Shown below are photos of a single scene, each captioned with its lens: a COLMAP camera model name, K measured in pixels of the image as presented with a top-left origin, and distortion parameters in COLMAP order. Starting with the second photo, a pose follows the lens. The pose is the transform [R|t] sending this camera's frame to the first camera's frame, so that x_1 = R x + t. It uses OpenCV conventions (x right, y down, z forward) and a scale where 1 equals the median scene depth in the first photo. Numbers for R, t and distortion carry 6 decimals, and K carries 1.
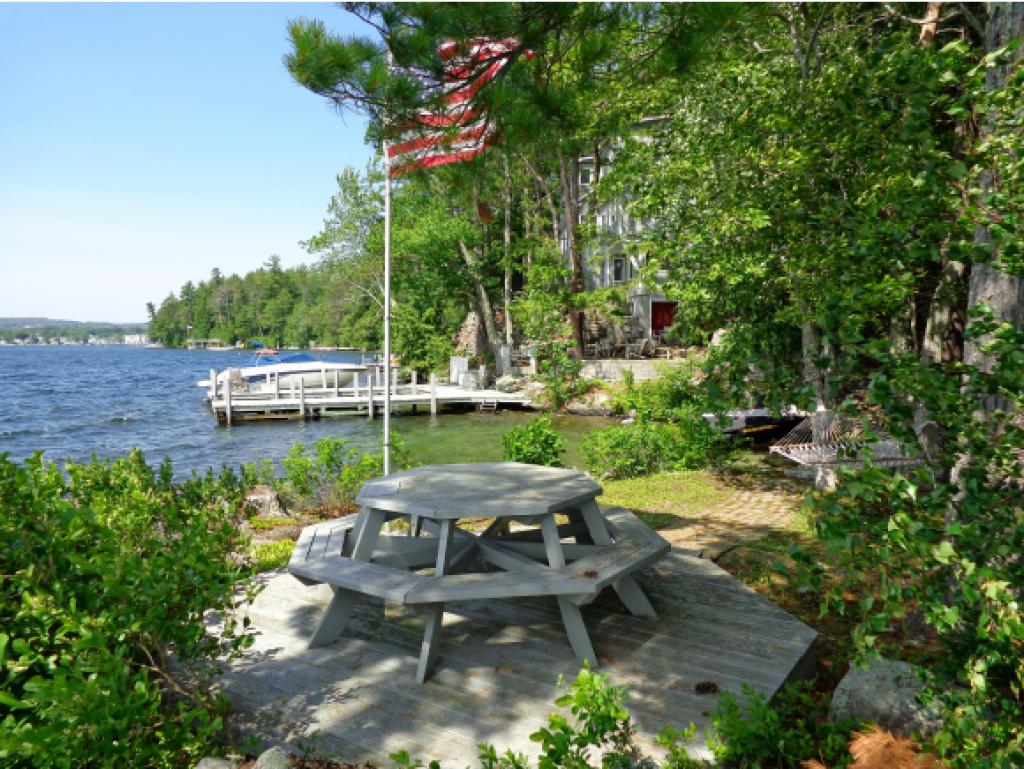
lens RADIAL K [[756.3, 0, 515.6], [0, 756.3, 390.0], [0, 0, 1]] dist [-0.008962, 0.001575]
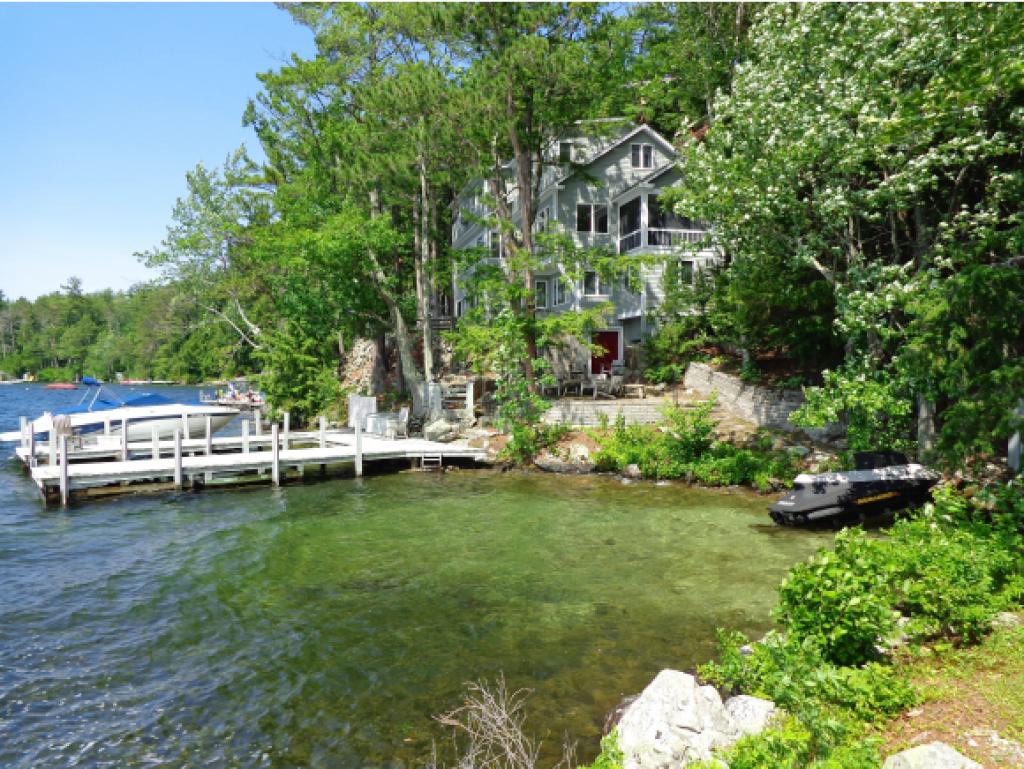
lens RADIAL K [[756.3, 0, 508.7], [0, 756.3, 375.2], [0, 0, 1]] dist [-0.008962, 0.001575]
pose [[0.975403, -0.001729, 0.220423, -0.107160], [0.015224, 0.998110, -0.059539, -0.016774], [-0.219903, 0.061430, 0.973586, 0.195640]]
